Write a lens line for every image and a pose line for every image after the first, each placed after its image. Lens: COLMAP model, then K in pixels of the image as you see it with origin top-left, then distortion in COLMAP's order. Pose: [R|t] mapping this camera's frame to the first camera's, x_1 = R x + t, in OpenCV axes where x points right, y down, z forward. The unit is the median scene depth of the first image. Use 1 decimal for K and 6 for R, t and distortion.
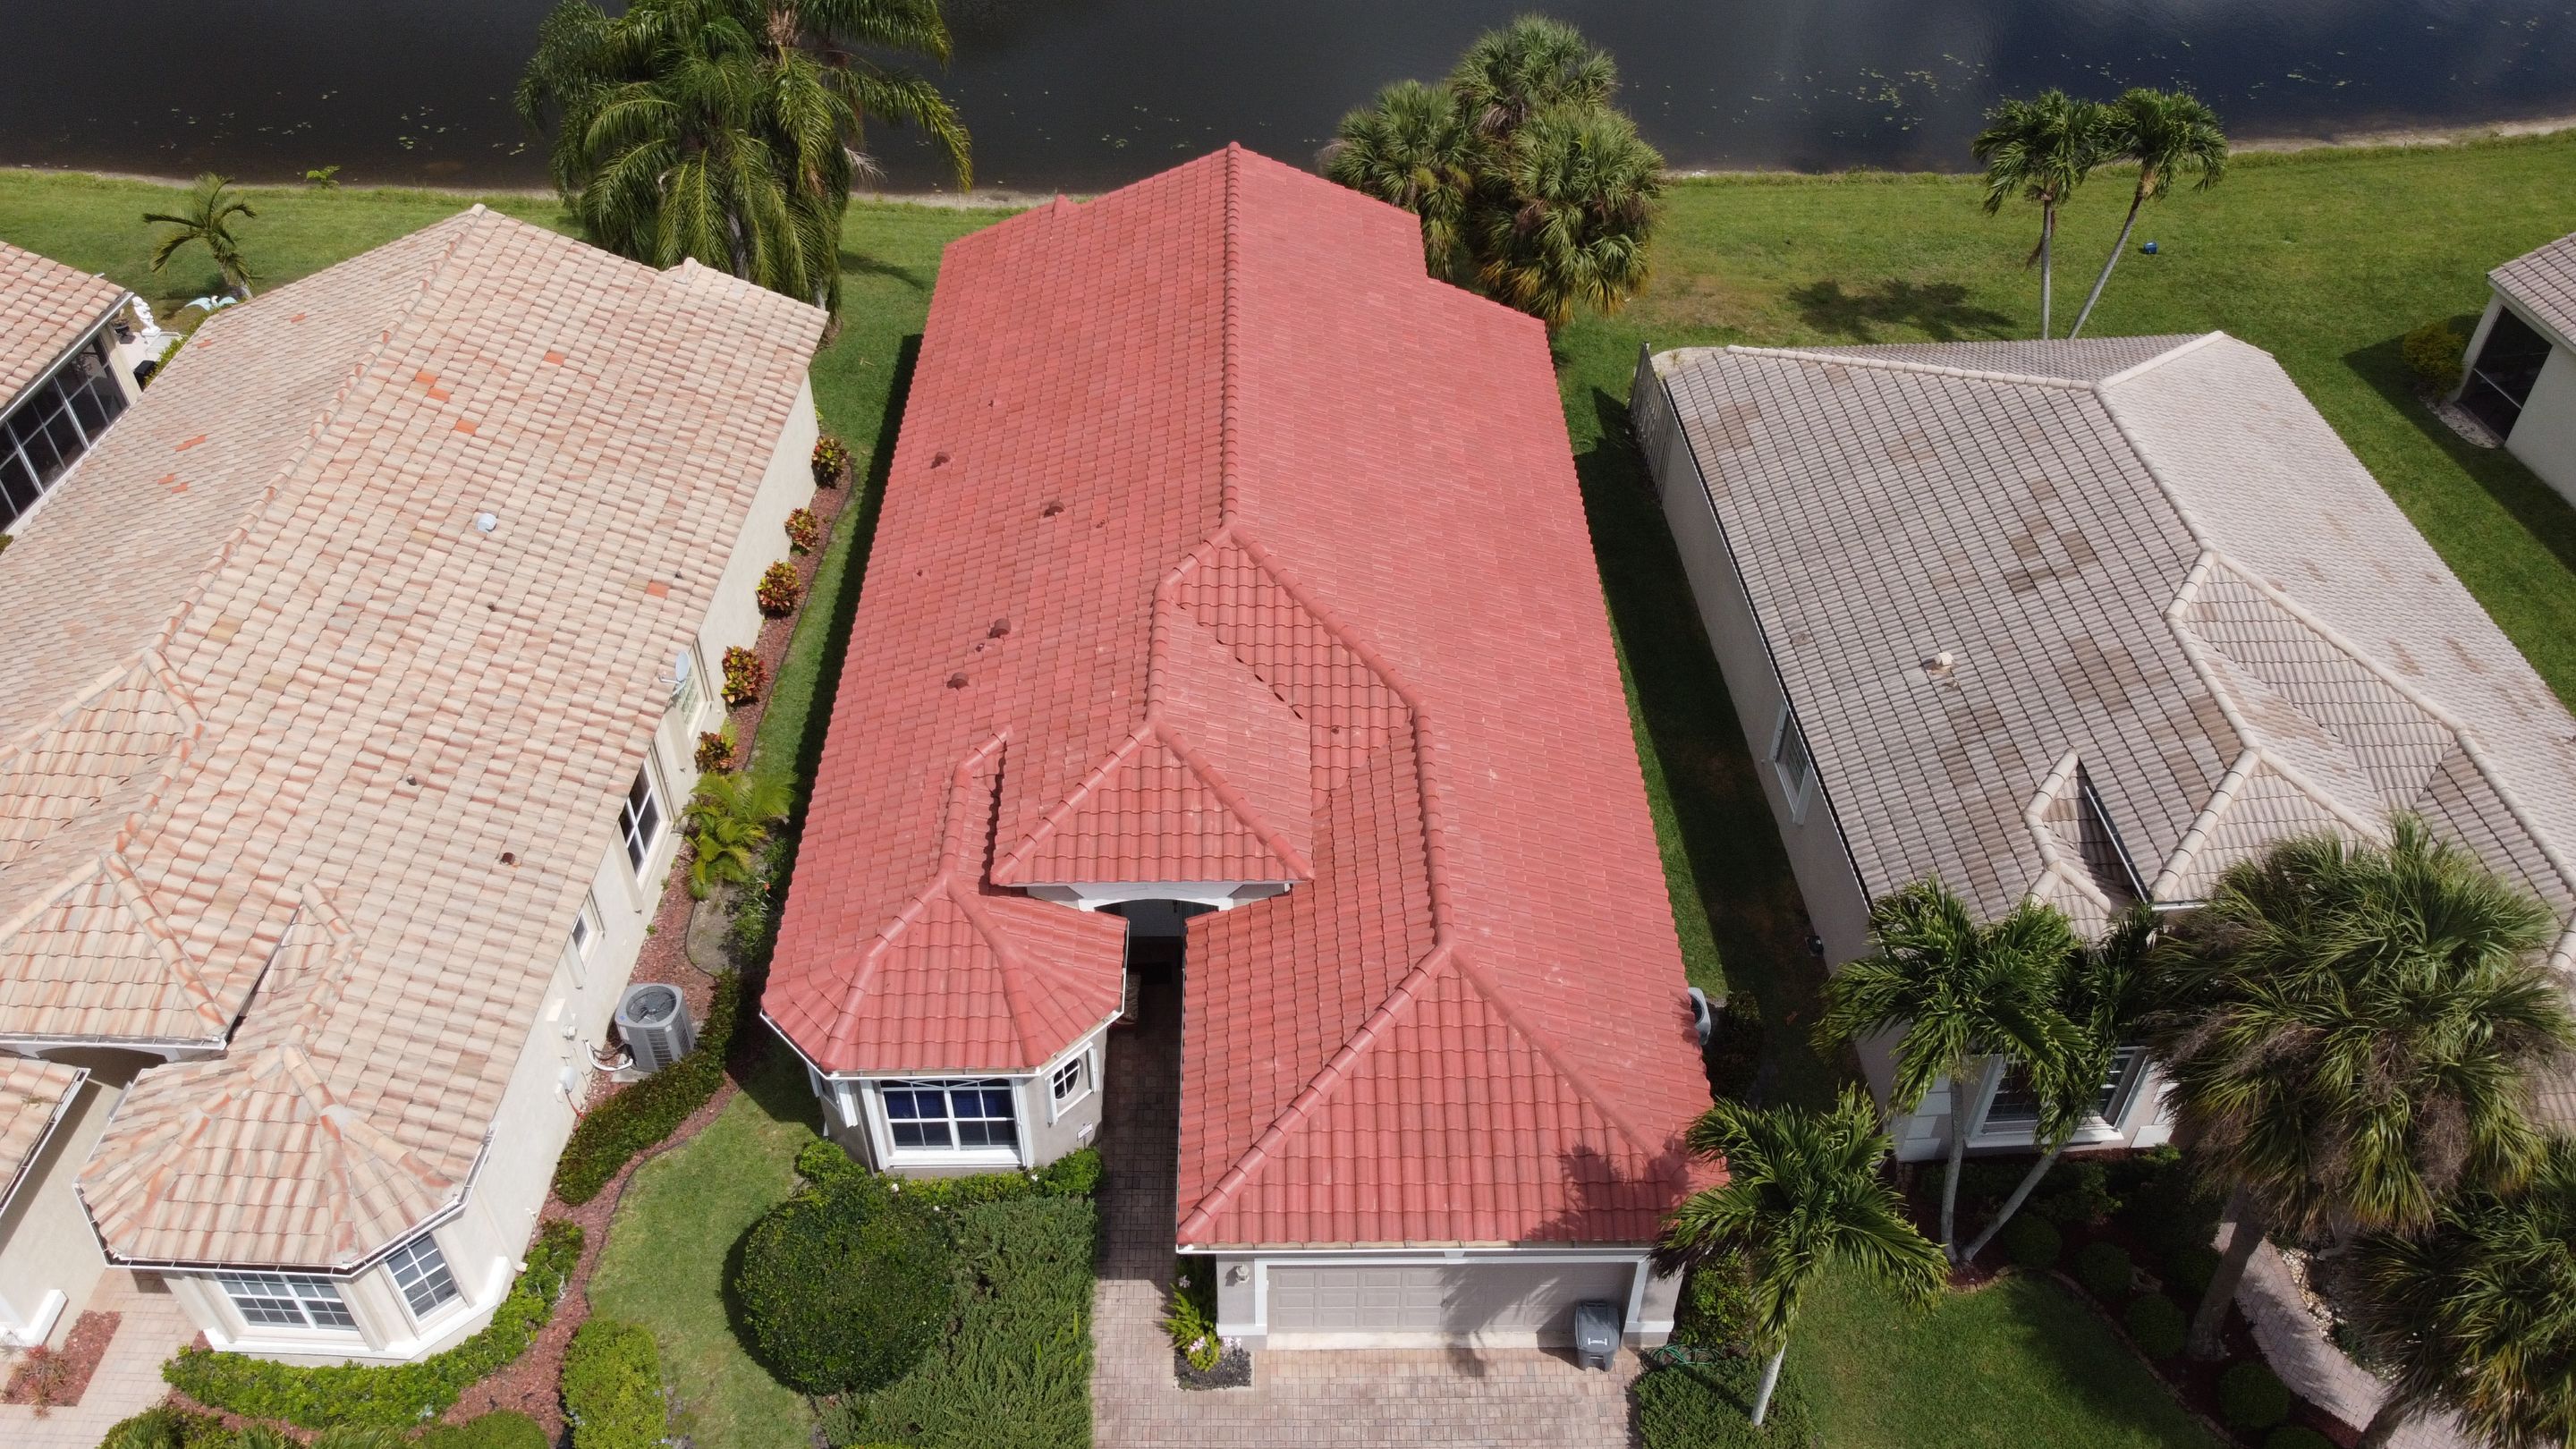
lens RADIAL K [[1958.9, 0, 1285.6], [0, 1958.9, 706.3], [0, 0, 1]] dist [0.003133, 0.003580]
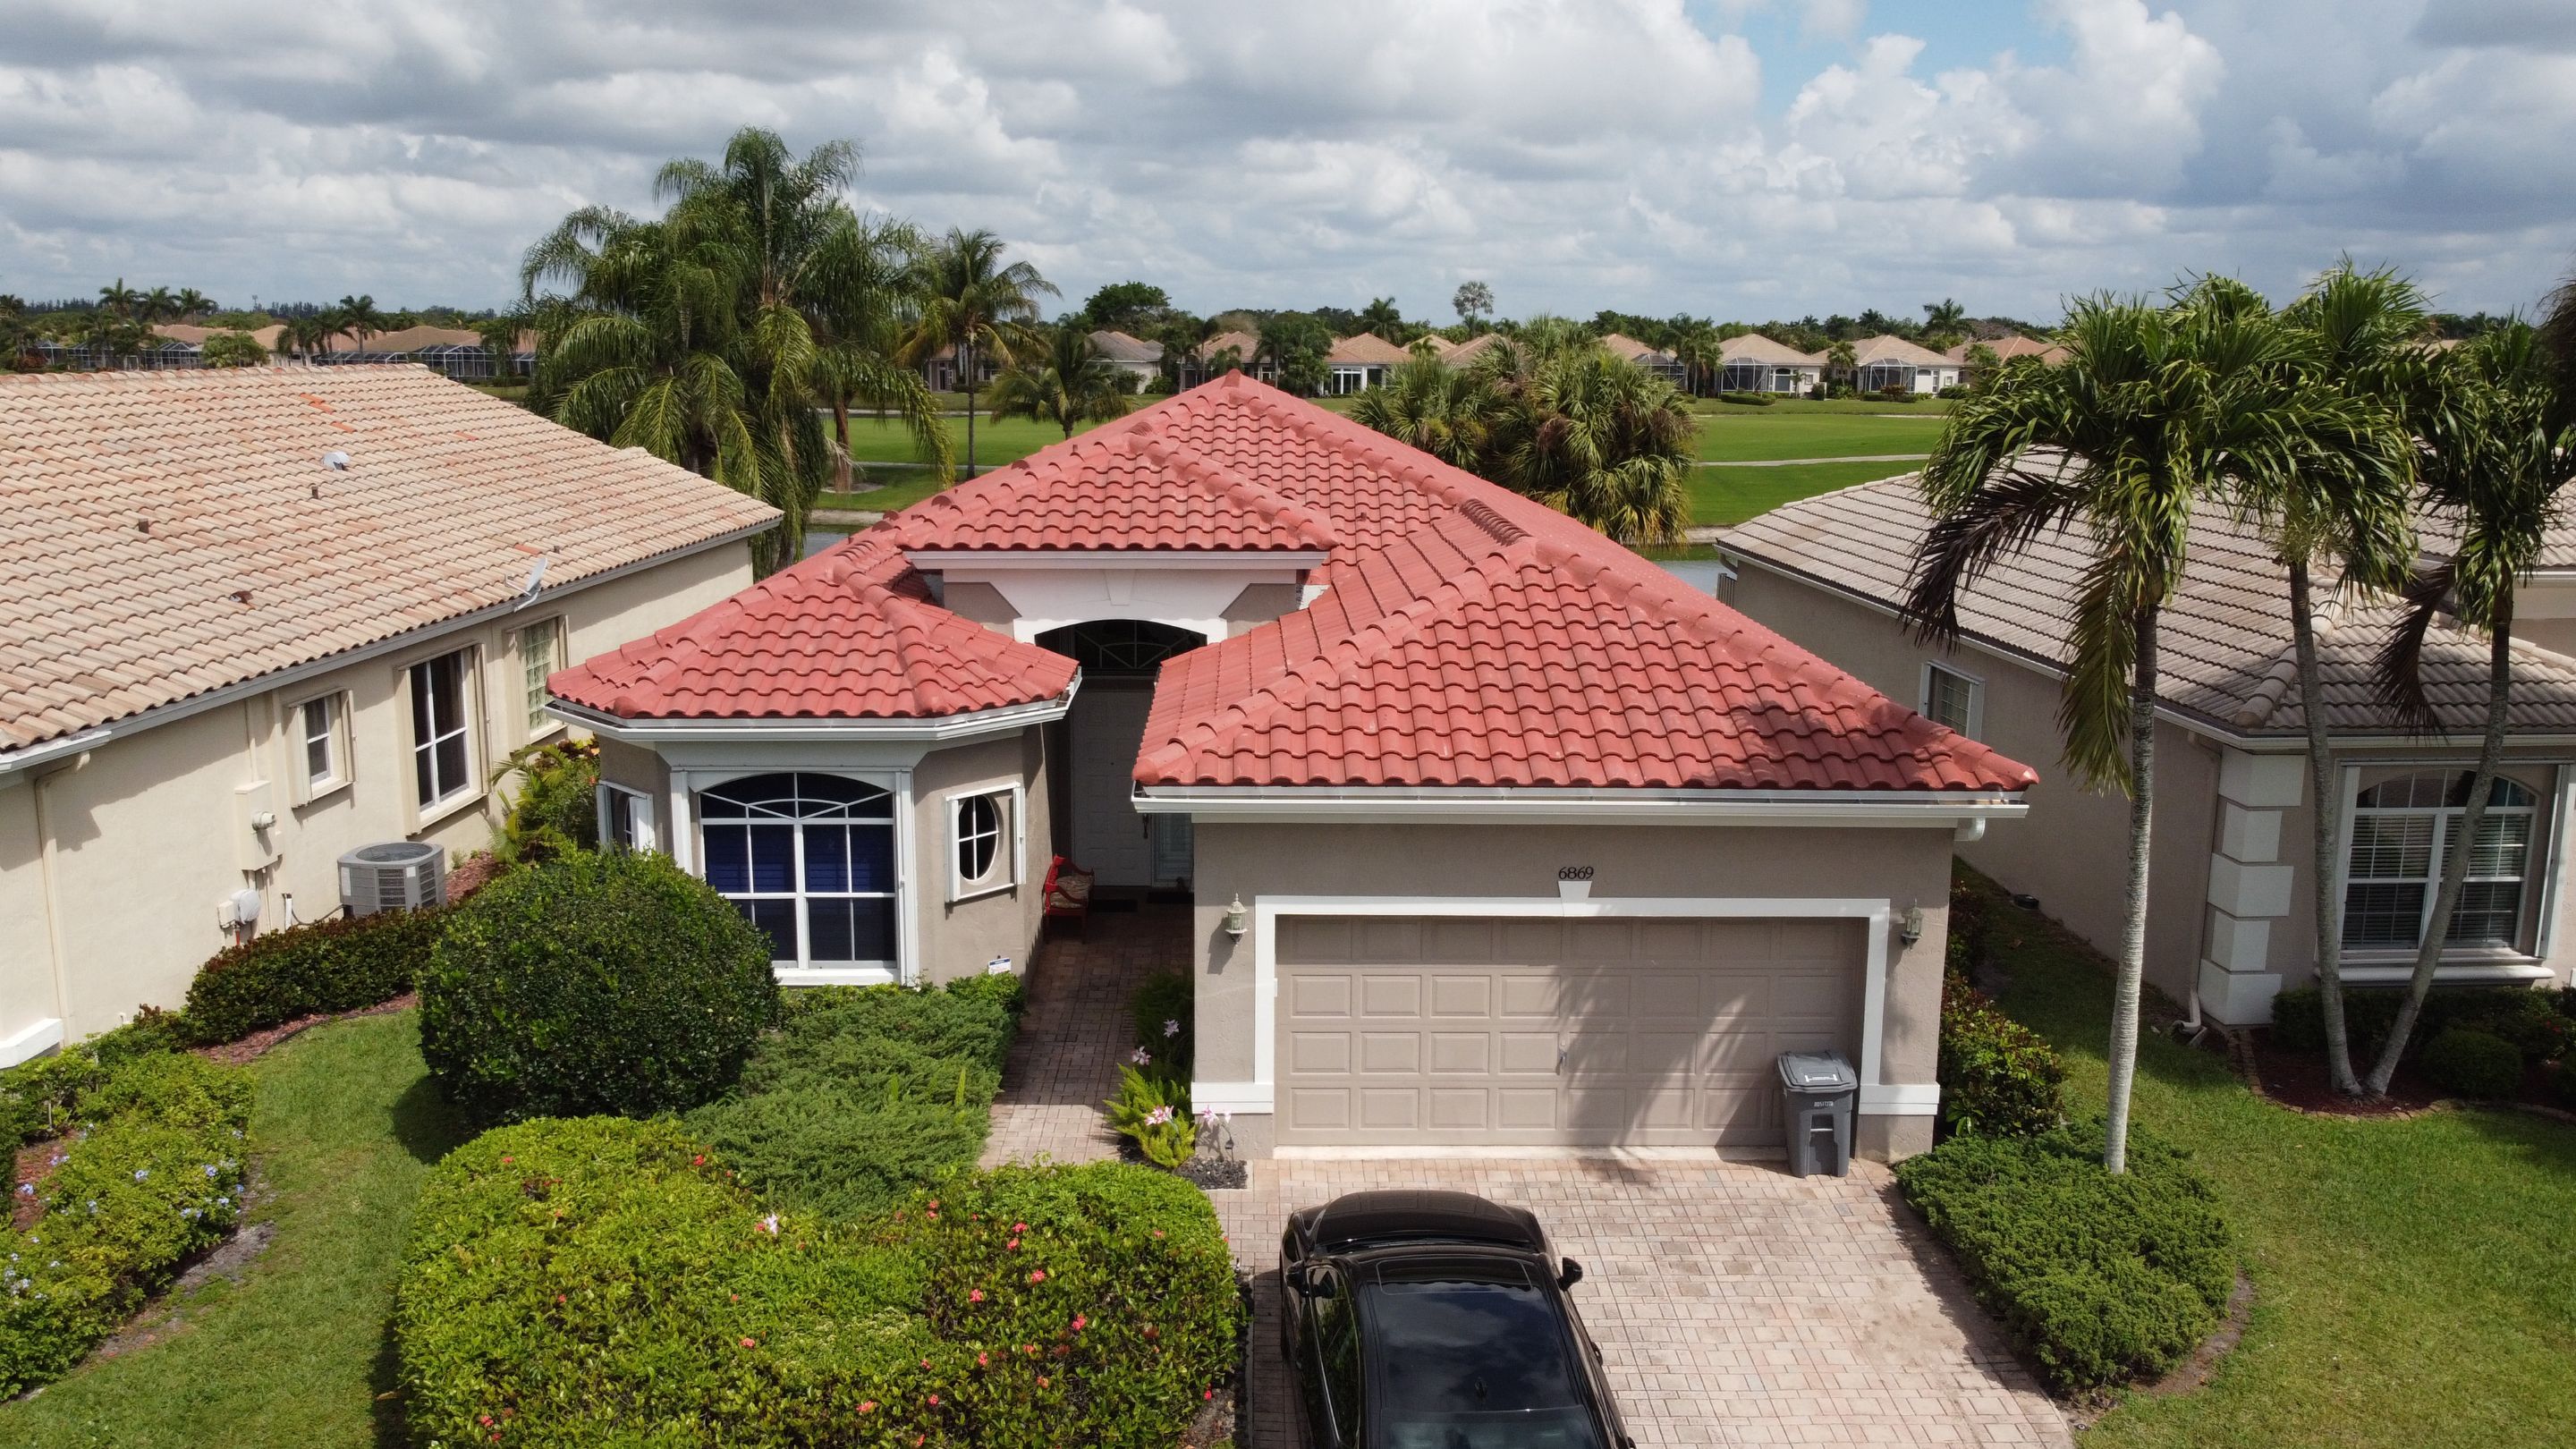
lens RADIAL K [[1958.9, 0, 1285.6], [0, 1958.9, 706.3], [0, 0, 1]] dist [0.003133, 0.003580]
pose [[0.999999, 0.000045, 0.001700, -0.005901], [0.000836, 0.857669, -0.514202, 0.460543], [-0.001481, 0.514203, 0.857667, 0.363779]]
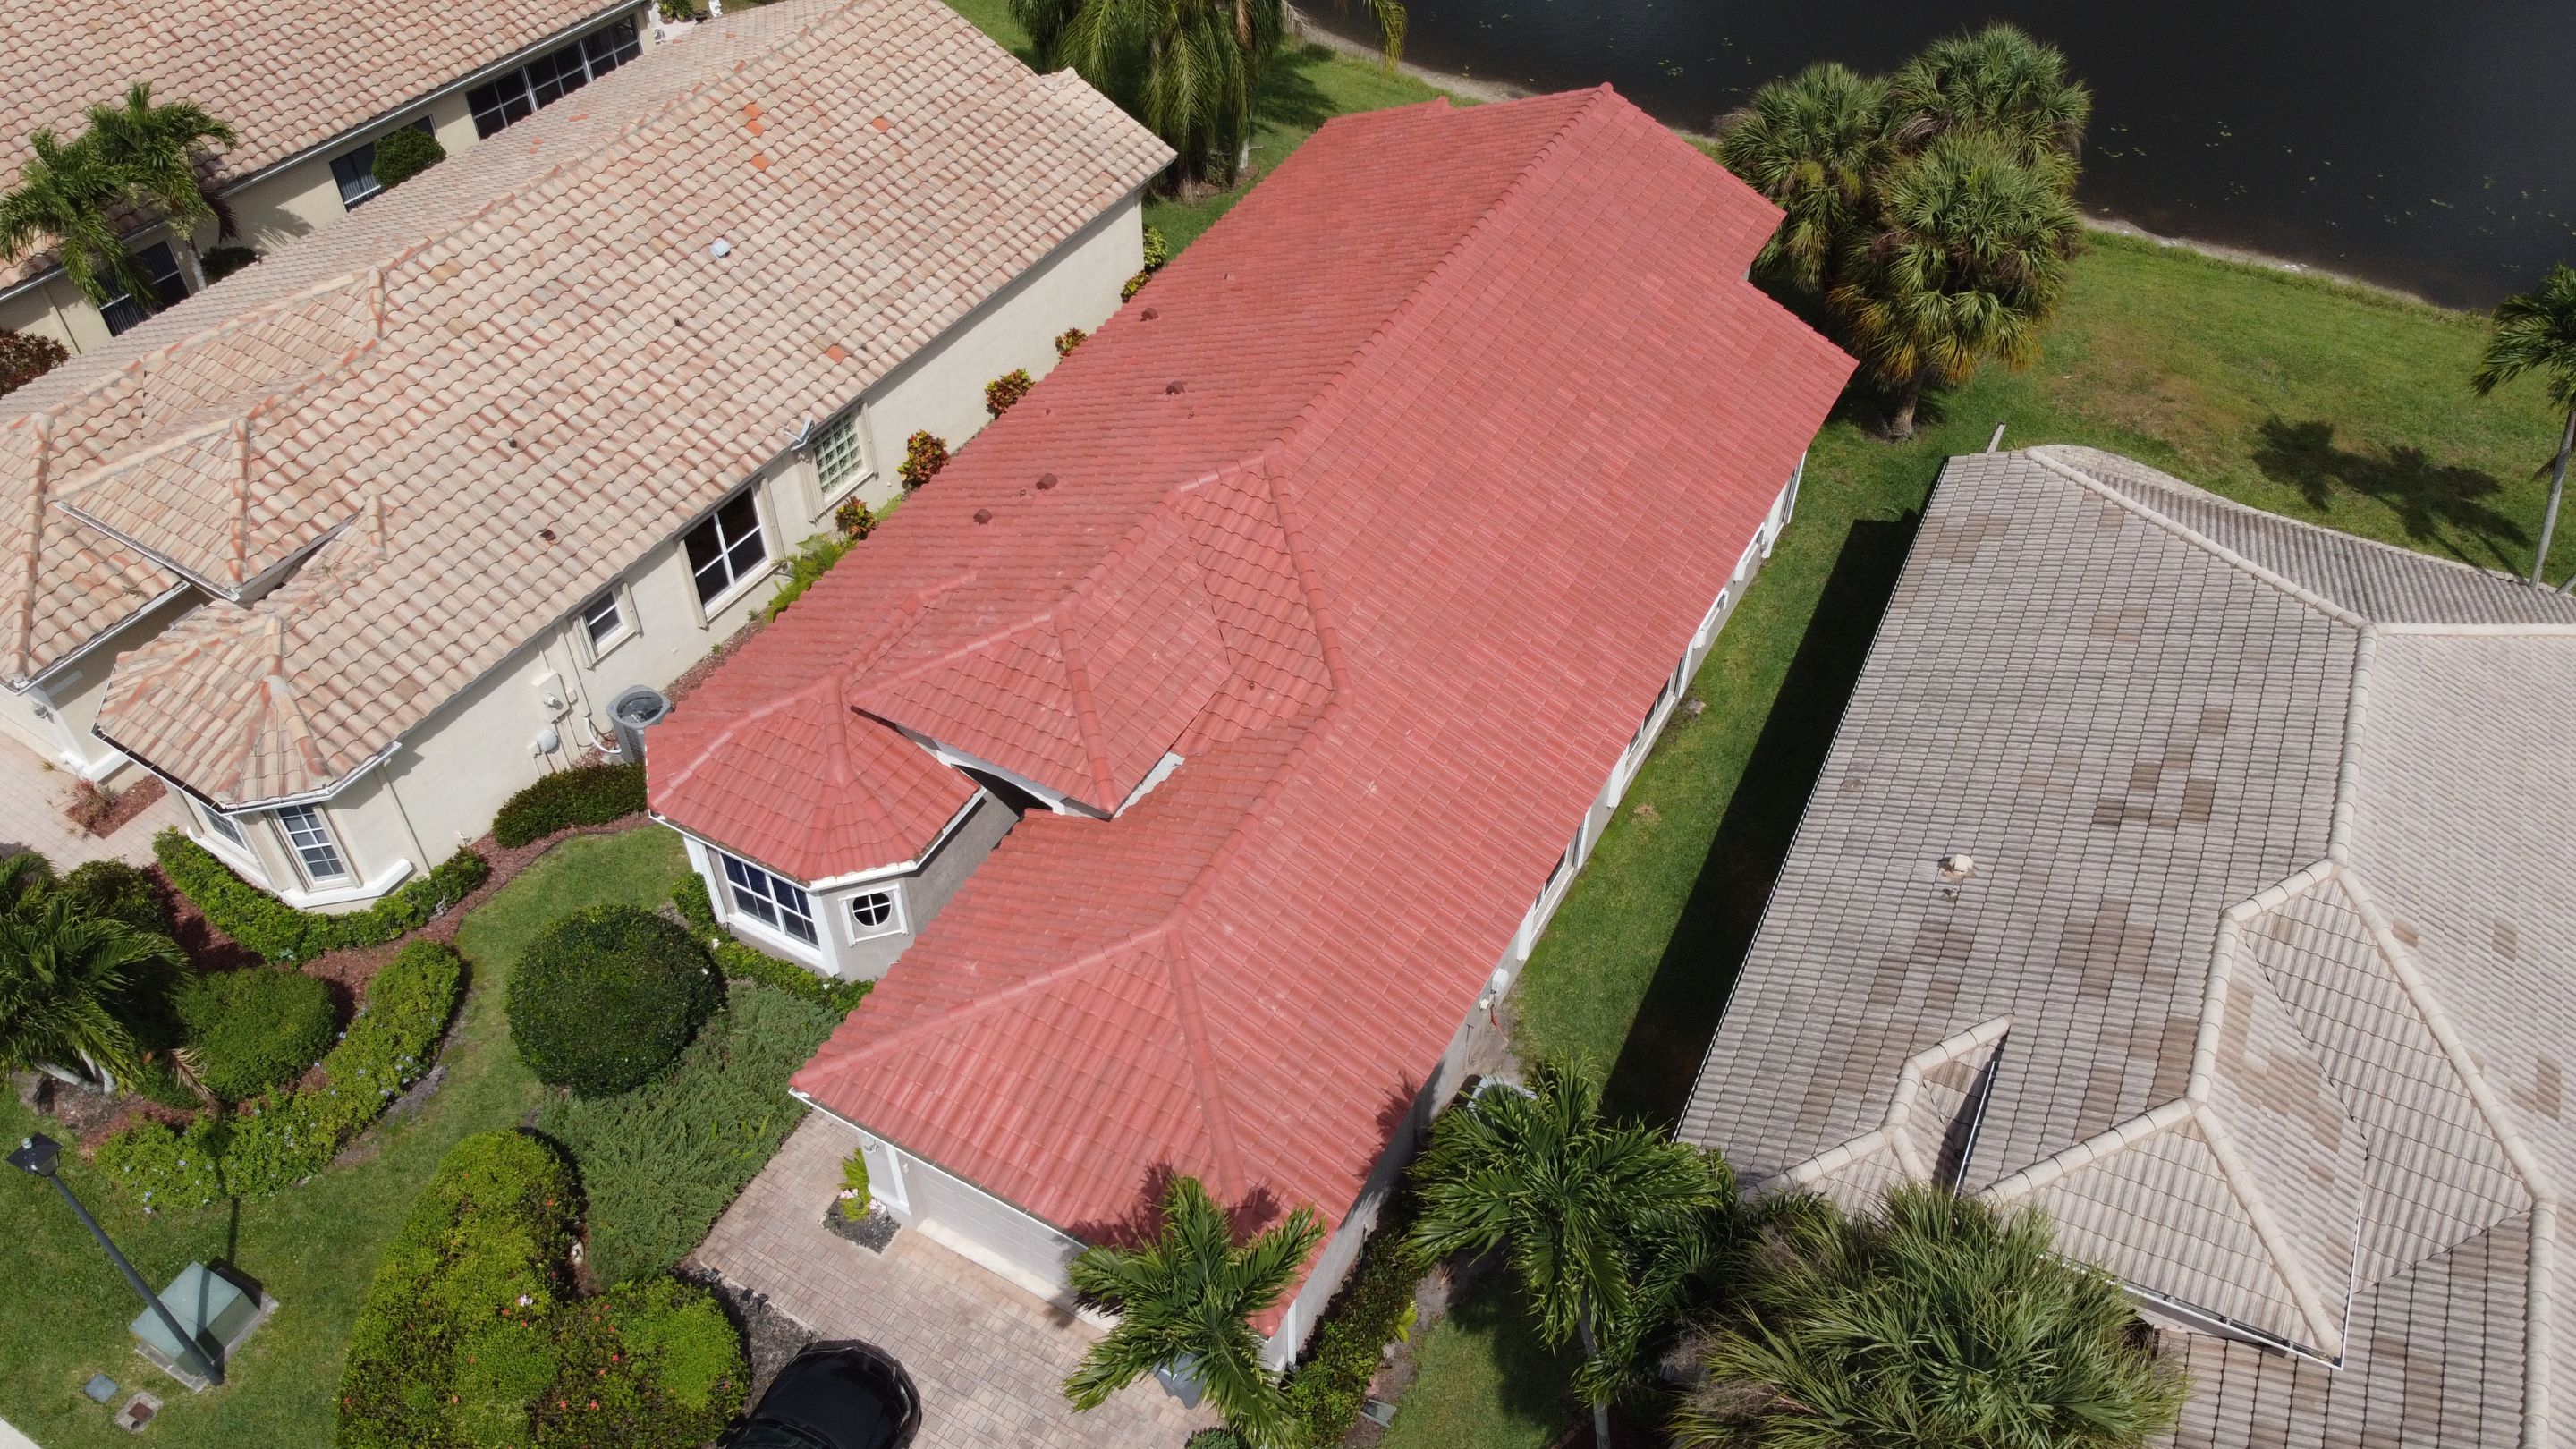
lens RADIAL K [[1958.9, 0, 1285.6], [0, 1958.9, 706.3], [0, 0, 1]] dist [0.003133, 0.003580]
pose [[0.867800, 0.348306, -0.354410, 0.371444], [-0.329561, 0.937212, 0.114116, -0.090442], [0.371905, 0.017770, 0.928101, 0.115747]]
